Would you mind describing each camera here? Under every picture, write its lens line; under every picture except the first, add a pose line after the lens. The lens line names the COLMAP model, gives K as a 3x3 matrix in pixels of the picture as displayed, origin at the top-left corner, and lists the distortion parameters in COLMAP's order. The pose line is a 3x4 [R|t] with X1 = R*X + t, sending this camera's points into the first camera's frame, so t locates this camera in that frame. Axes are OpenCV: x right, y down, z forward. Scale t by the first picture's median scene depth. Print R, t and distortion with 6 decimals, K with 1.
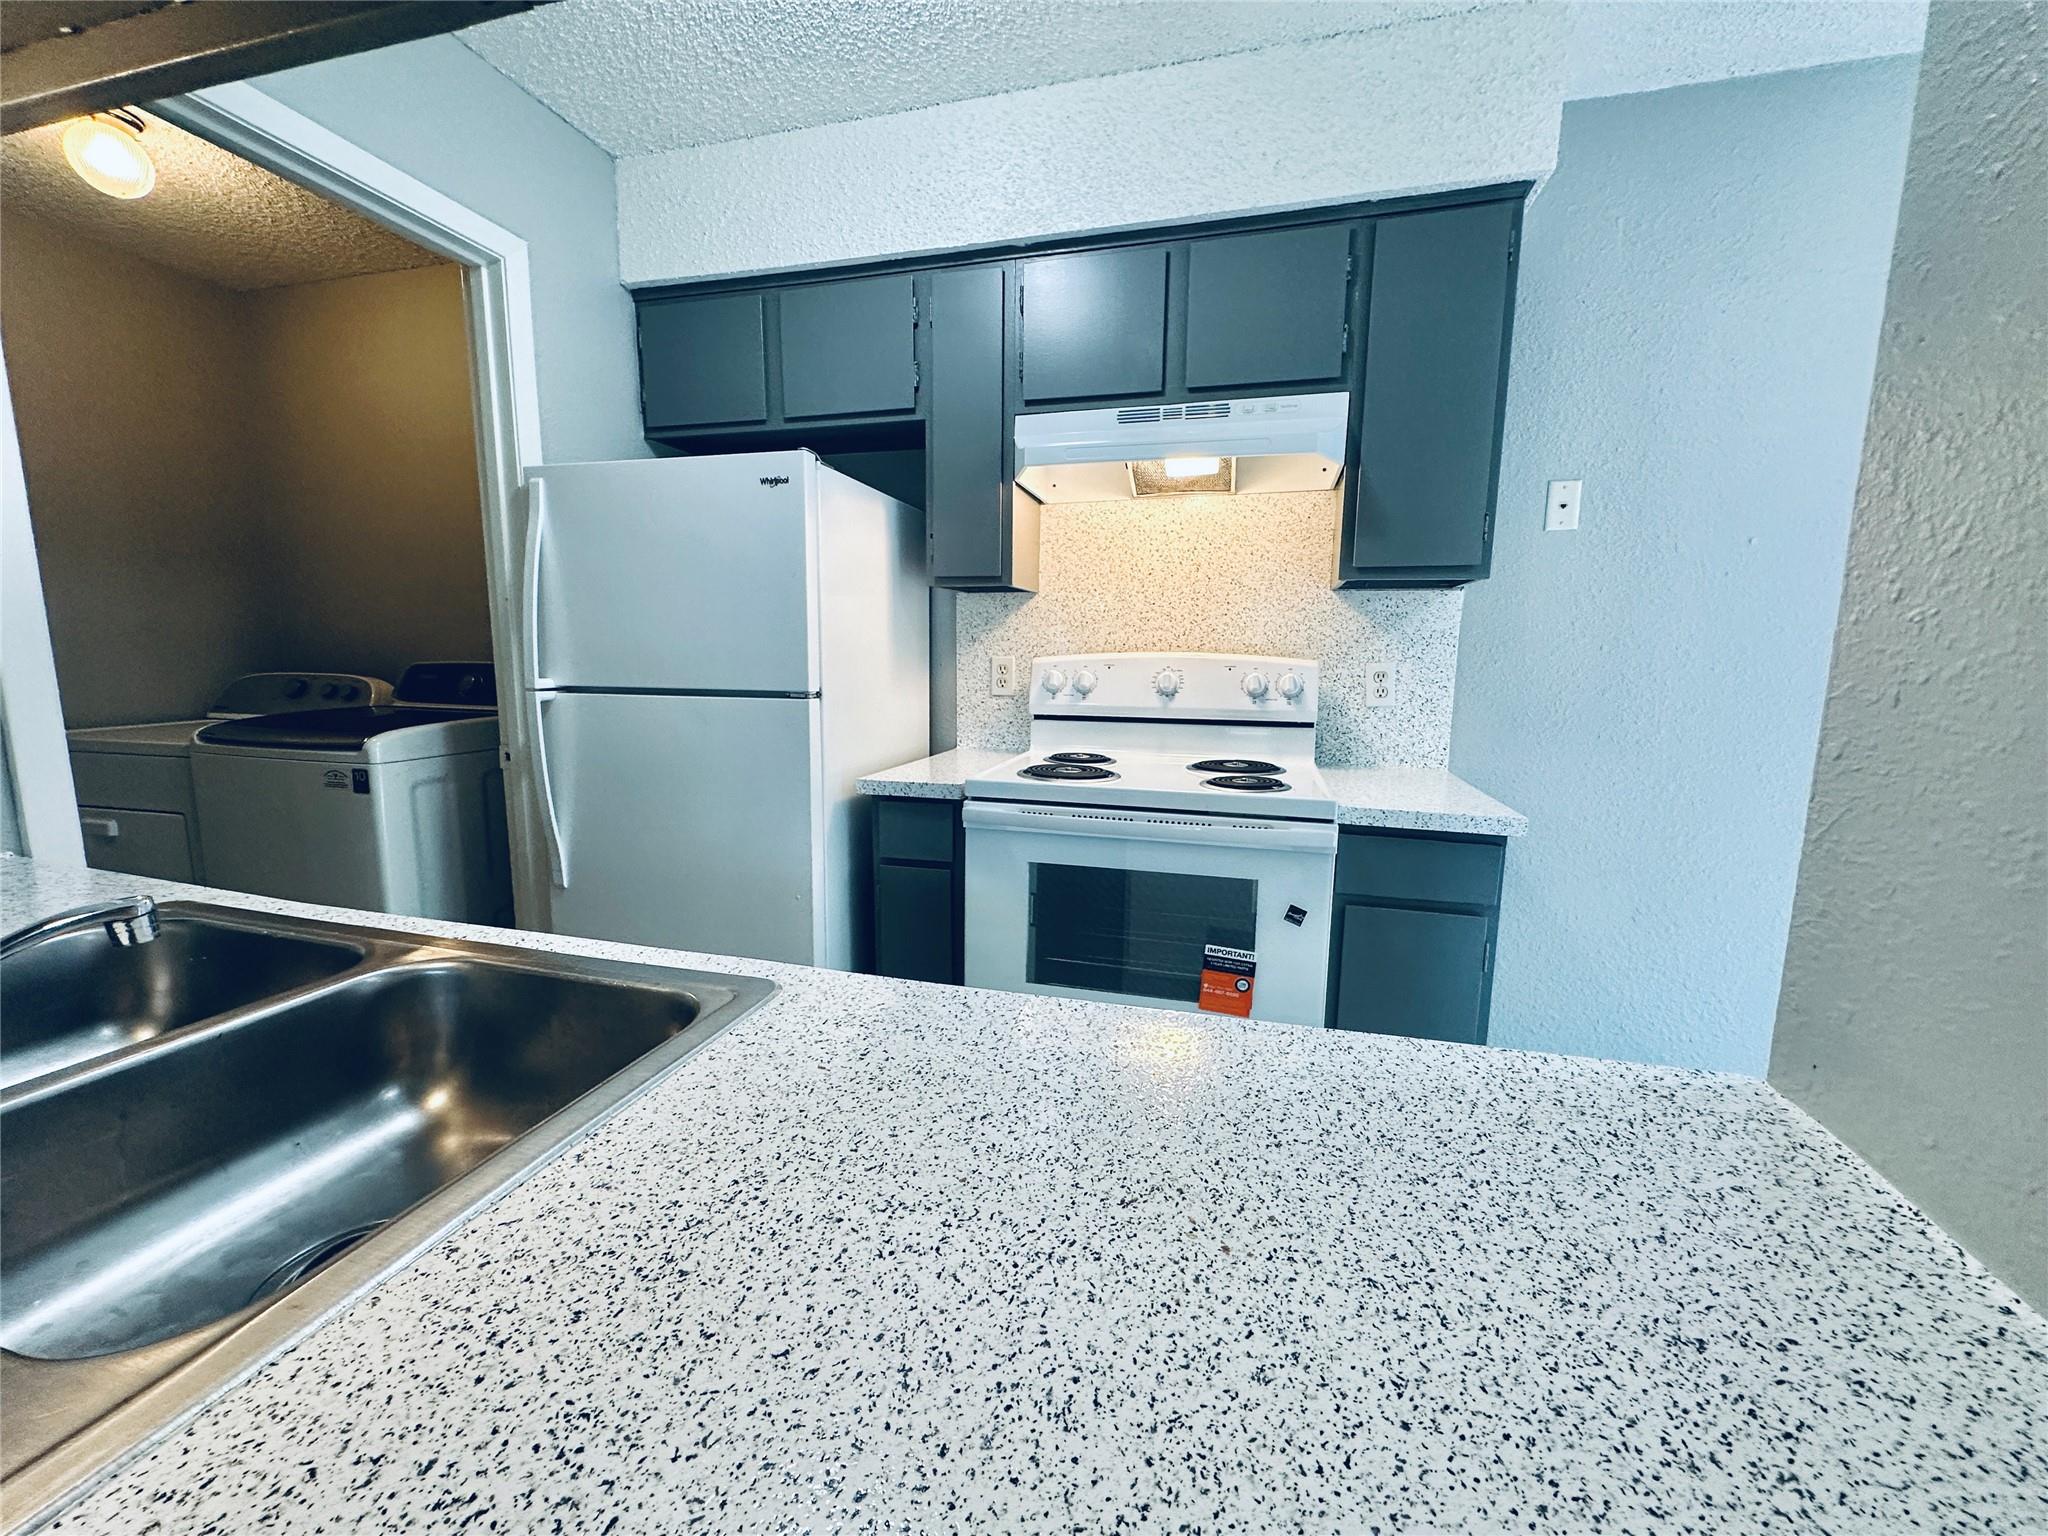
lens RADIAL K [[812.6, 0, 1022.1], [0, 812.6, 771.5], [0, 0, 1]] dist [-0.002726, 0.001053]
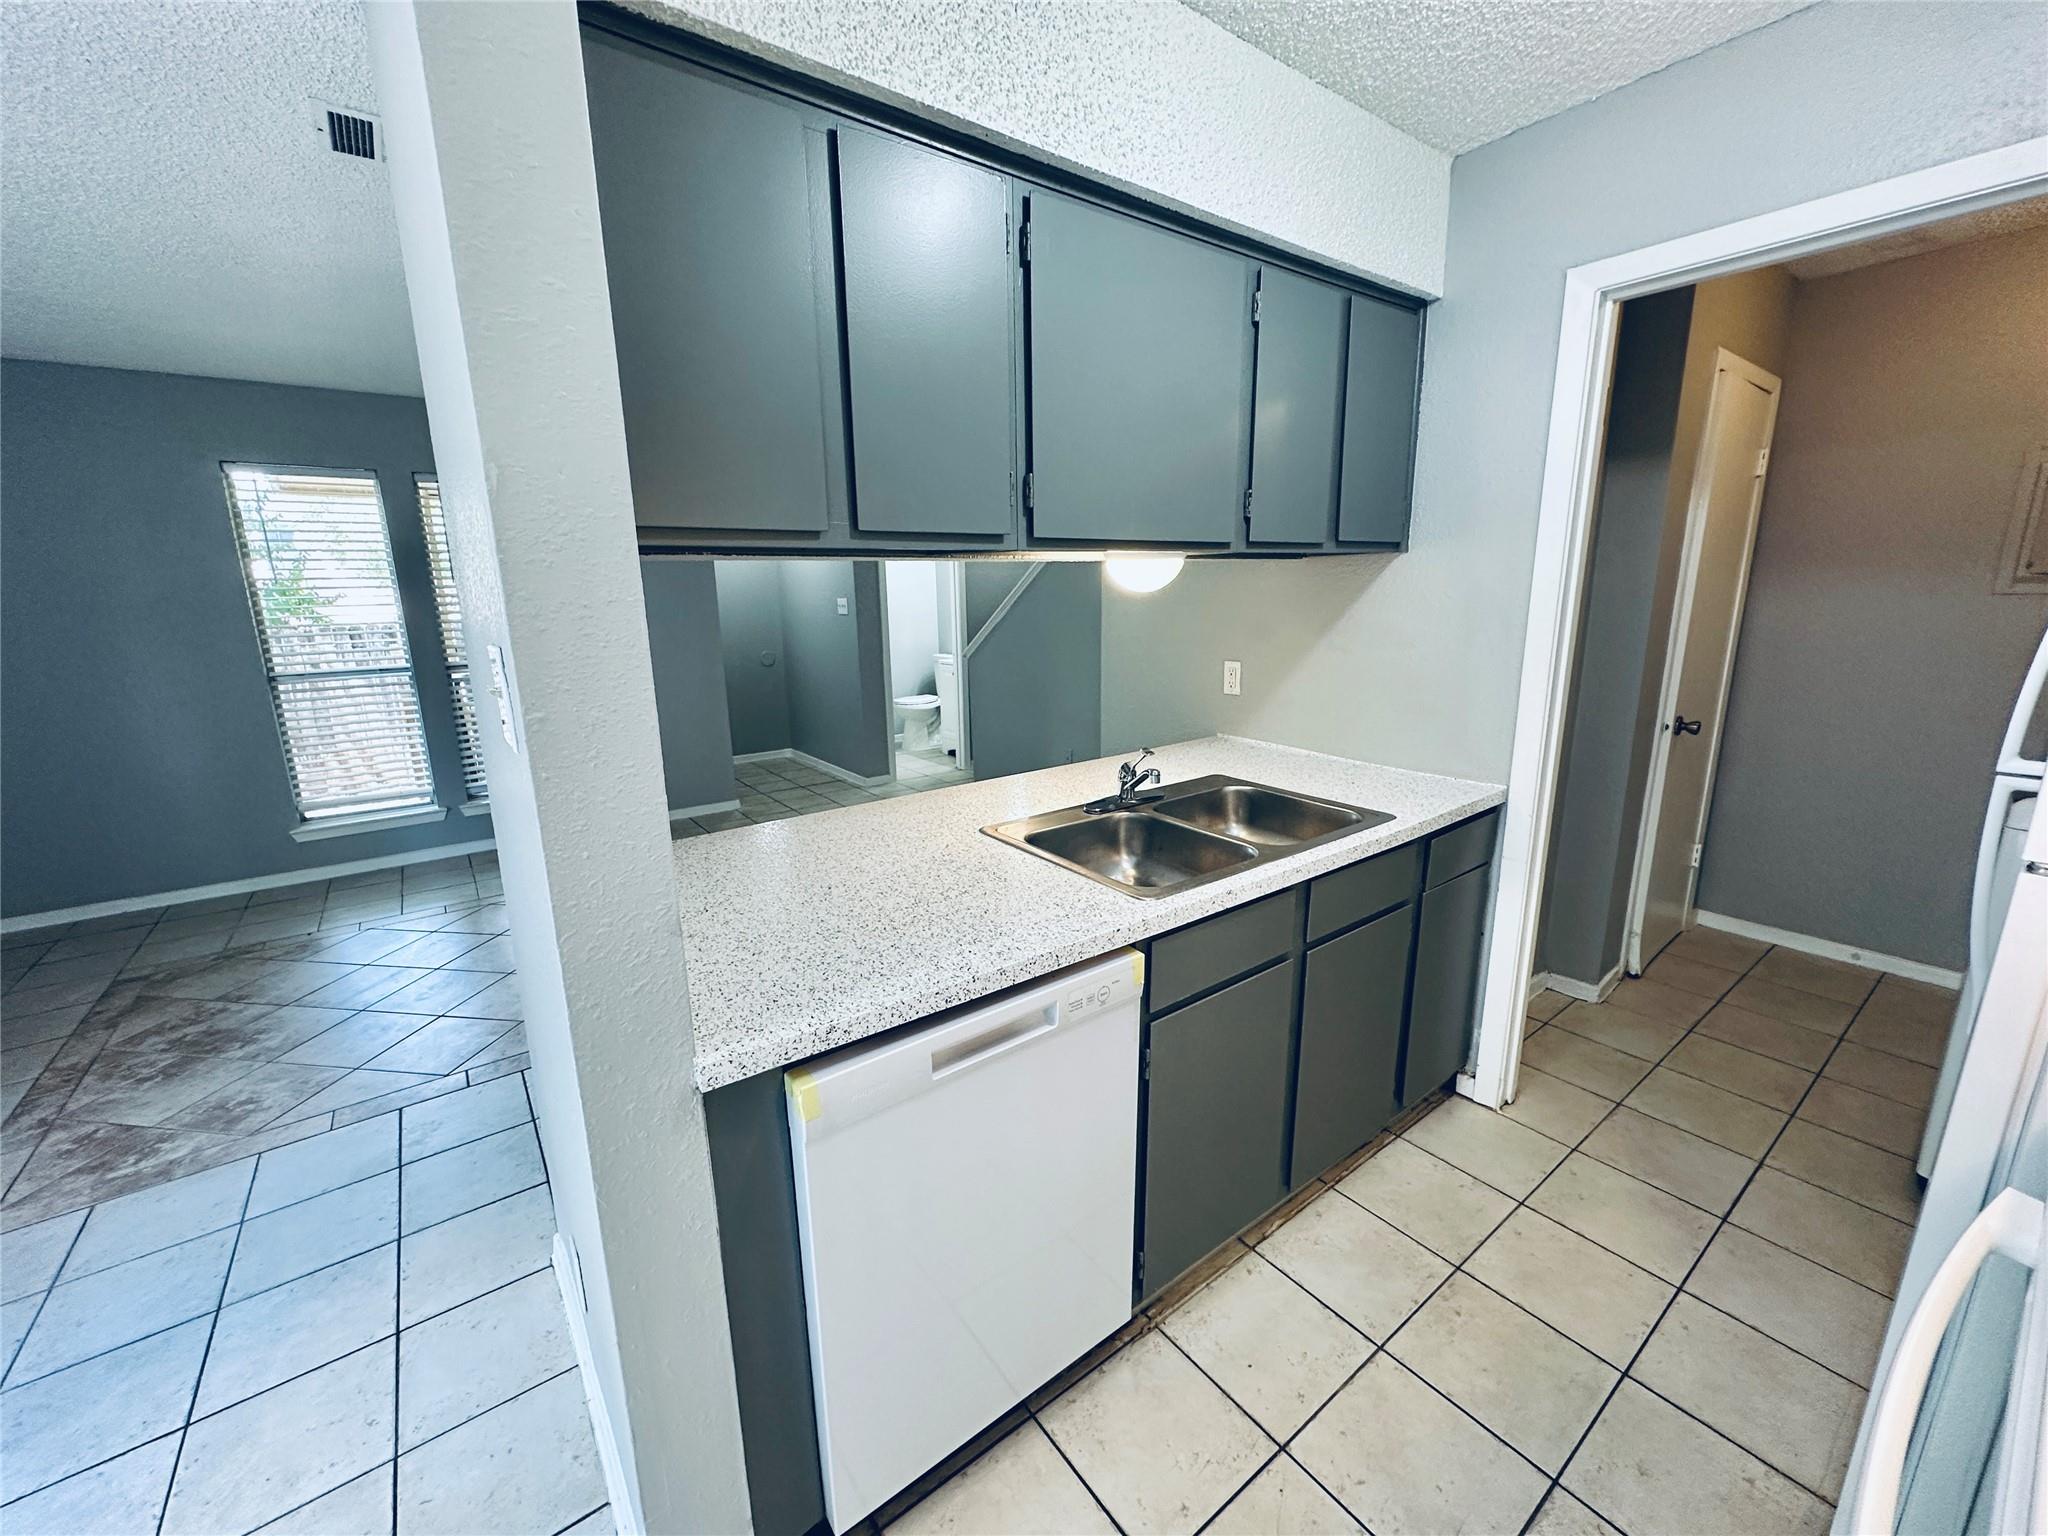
lens RADIAL K [[812.6, 0, 1023.5], [0, 812.6, 769.7], [0, 0, 1]] dist [-0.002726, 0.001053]
pose [[-0.614477, 0.174941, -0.769295, 0.501792], [-0.106237, 0.947876, 0.300408, -0.220745], [0.781749, 0.266321, -0.563862, 0.686890]]
